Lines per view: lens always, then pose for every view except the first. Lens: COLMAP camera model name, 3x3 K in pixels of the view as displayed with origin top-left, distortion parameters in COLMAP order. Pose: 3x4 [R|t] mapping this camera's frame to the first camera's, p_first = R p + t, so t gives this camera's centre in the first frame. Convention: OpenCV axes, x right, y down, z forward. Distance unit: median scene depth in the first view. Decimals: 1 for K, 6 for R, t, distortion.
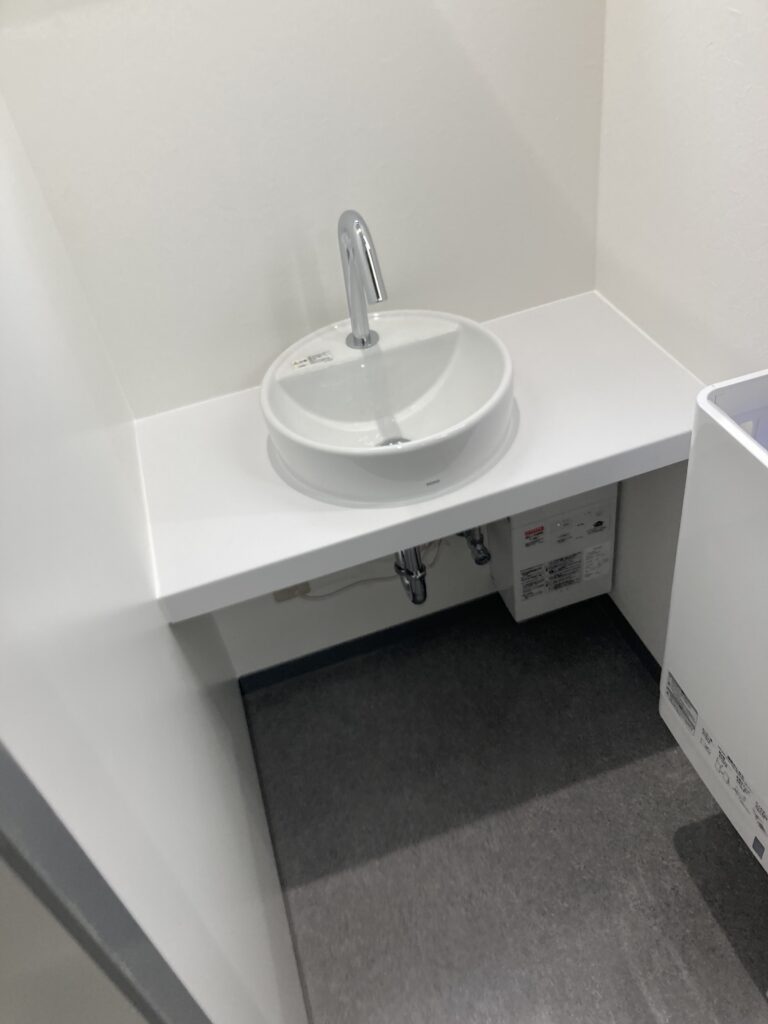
lens RADIAL K [[827.1, 0, 409.3], [0, 827.1, 536.6], [0, 0, 1]] dist [0.032805, 0.001259]
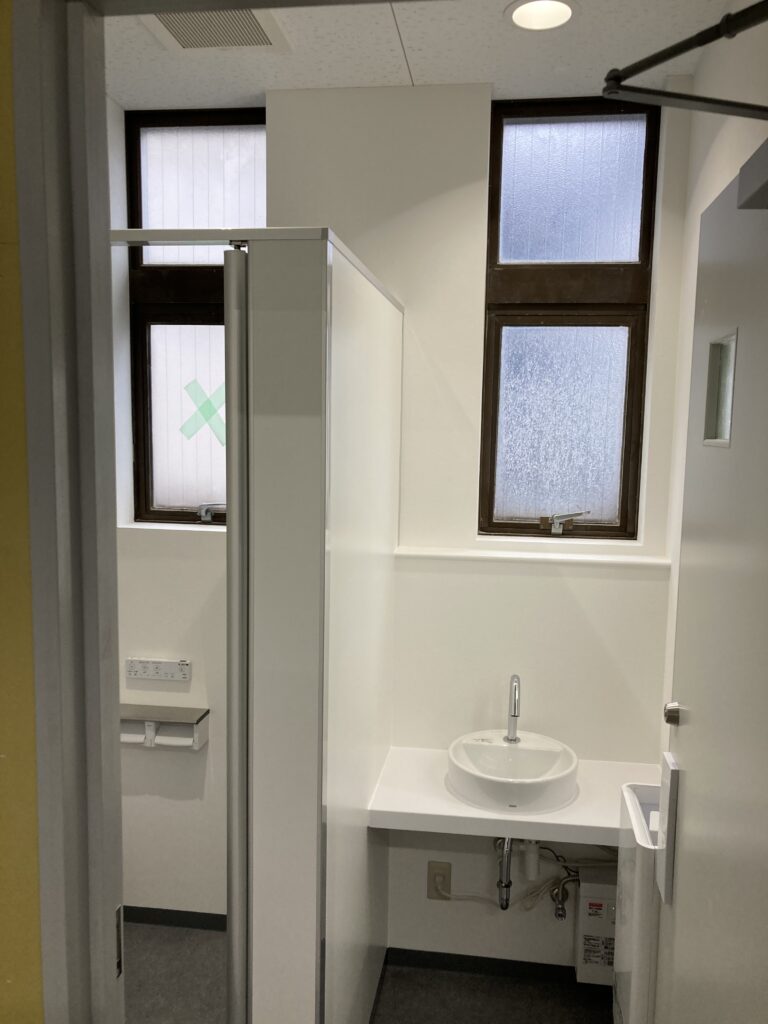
lens RADIAL K [[988.2, 0, 384.0], [0, 988.2, 512.0], [0, 0, 1]] dist [0.086692, 0.003684]
pose [[0.882380, 0.180452, -0.434560, 0.486520], [-0.395406, 0.784993, -0.476907, 0.468233], [0.255068, 0.592640, 0.764015, -0.960940]]
